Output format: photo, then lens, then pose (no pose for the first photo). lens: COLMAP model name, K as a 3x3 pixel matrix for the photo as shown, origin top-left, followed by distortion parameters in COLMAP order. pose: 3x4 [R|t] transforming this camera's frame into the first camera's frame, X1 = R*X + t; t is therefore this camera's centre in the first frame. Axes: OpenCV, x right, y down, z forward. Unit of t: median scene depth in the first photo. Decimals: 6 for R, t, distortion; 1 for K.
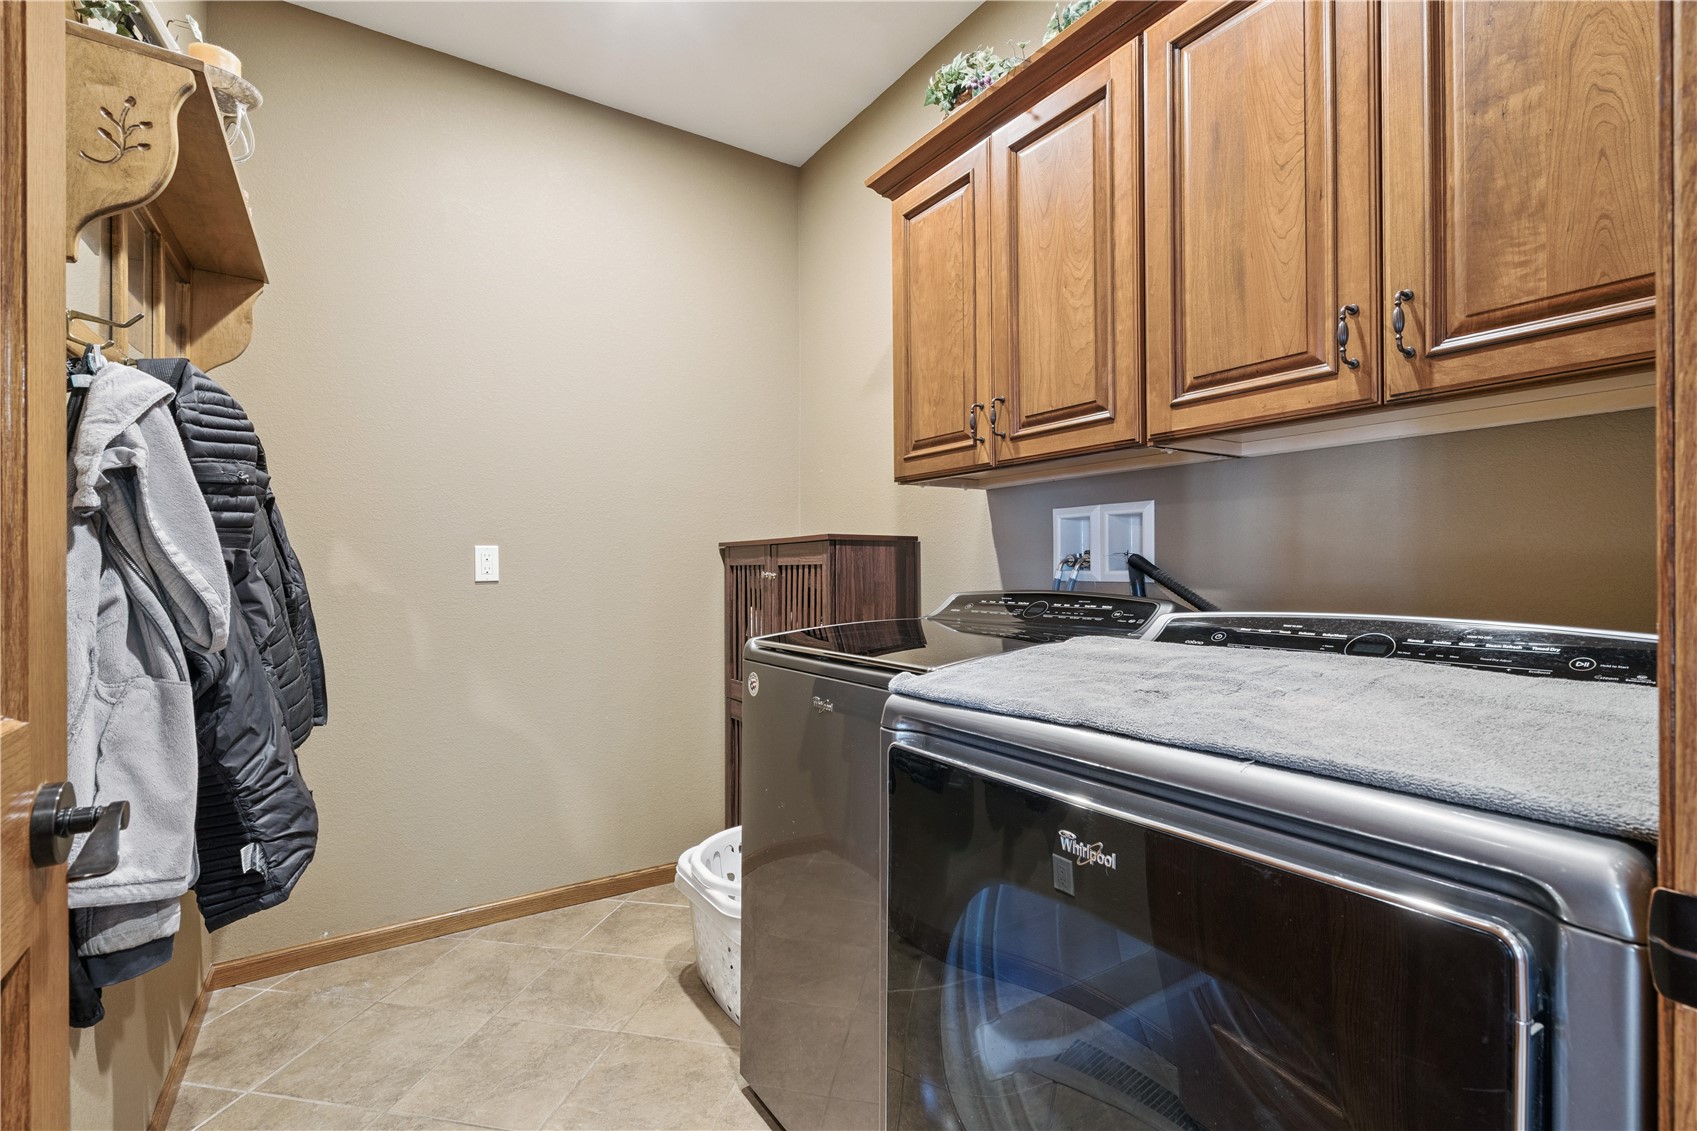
lens RADIAL K [[770.5, 0, 853.9], [0, 770.5, 568.1], [0, 0, 1]] dist [-0.001360, 0.001393]
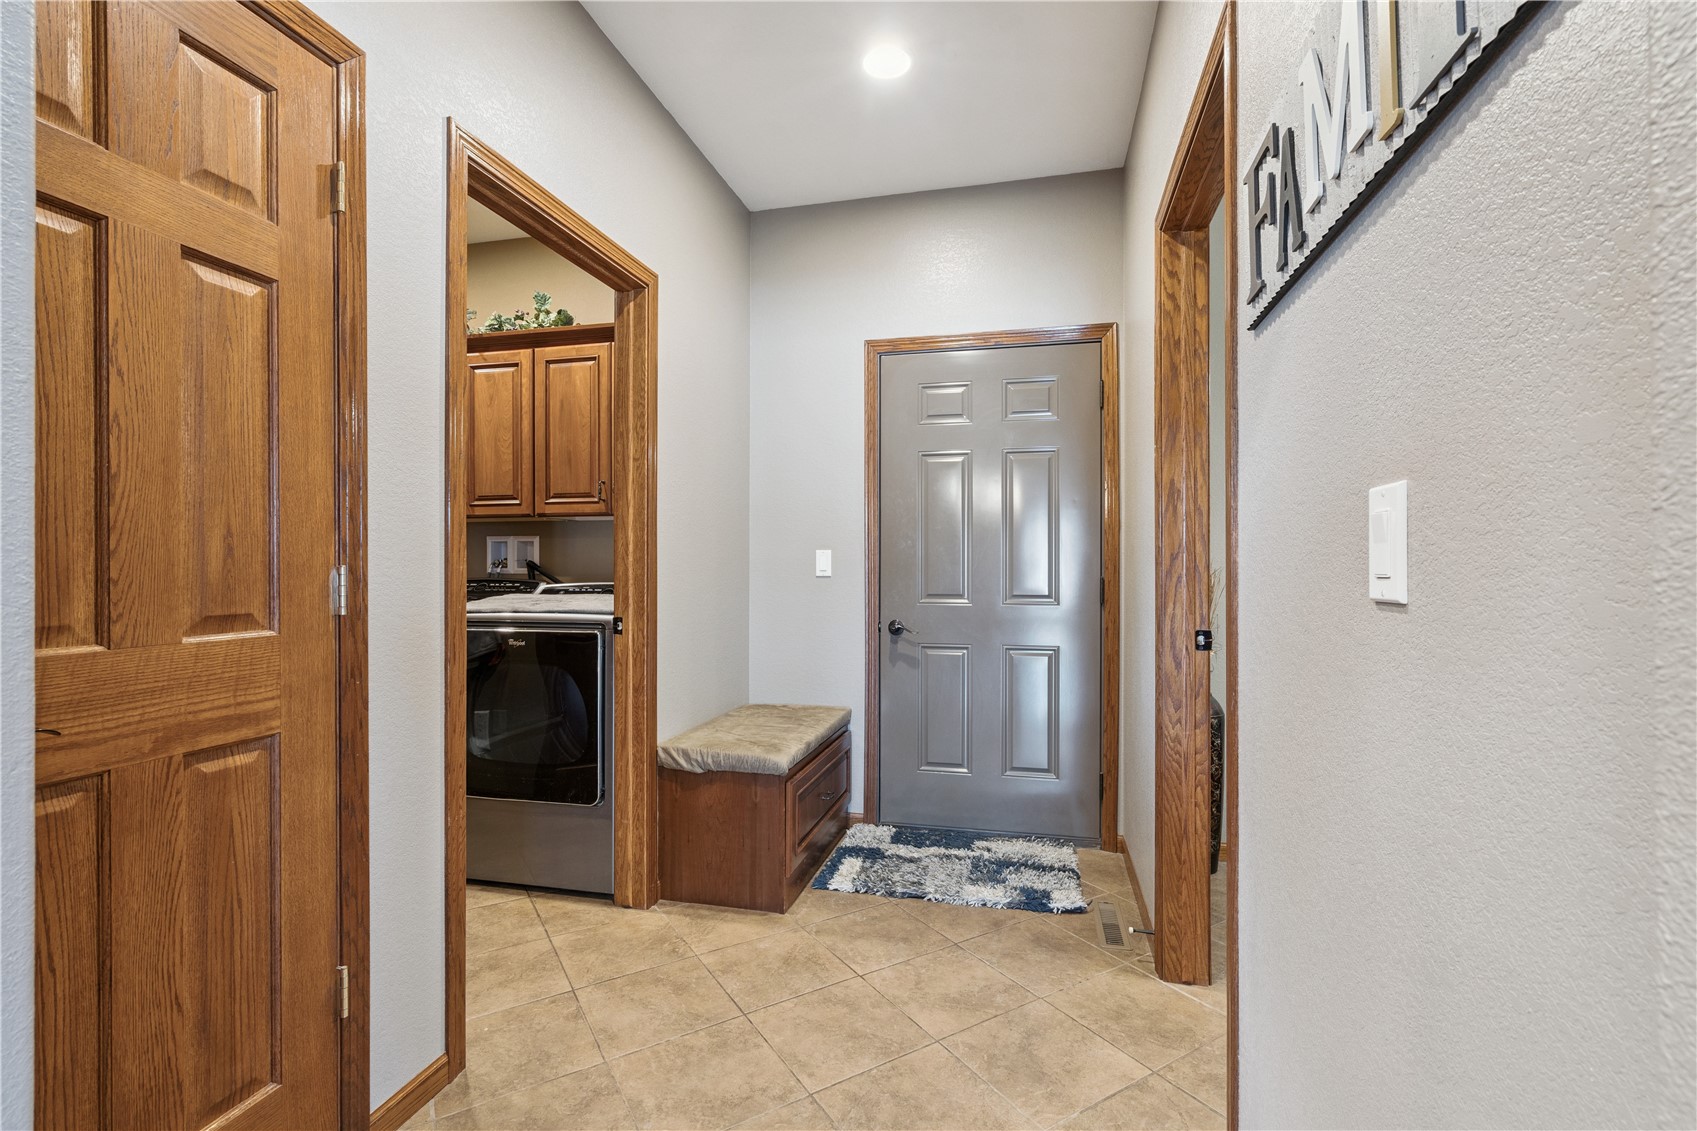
lens RADIAL K [[770.5, 0, 853.9], [0, 770.5, 568.1], [0, 0, 1]] dist [-0.001360, 0.001393]
pose [[0.729767, 0.000644, 0.683695, -0.544326], [-0.001371, 0.999999, 0.000521, 0.000856], [-0.683694, -0.001317, 0.729768, -1.451924]]
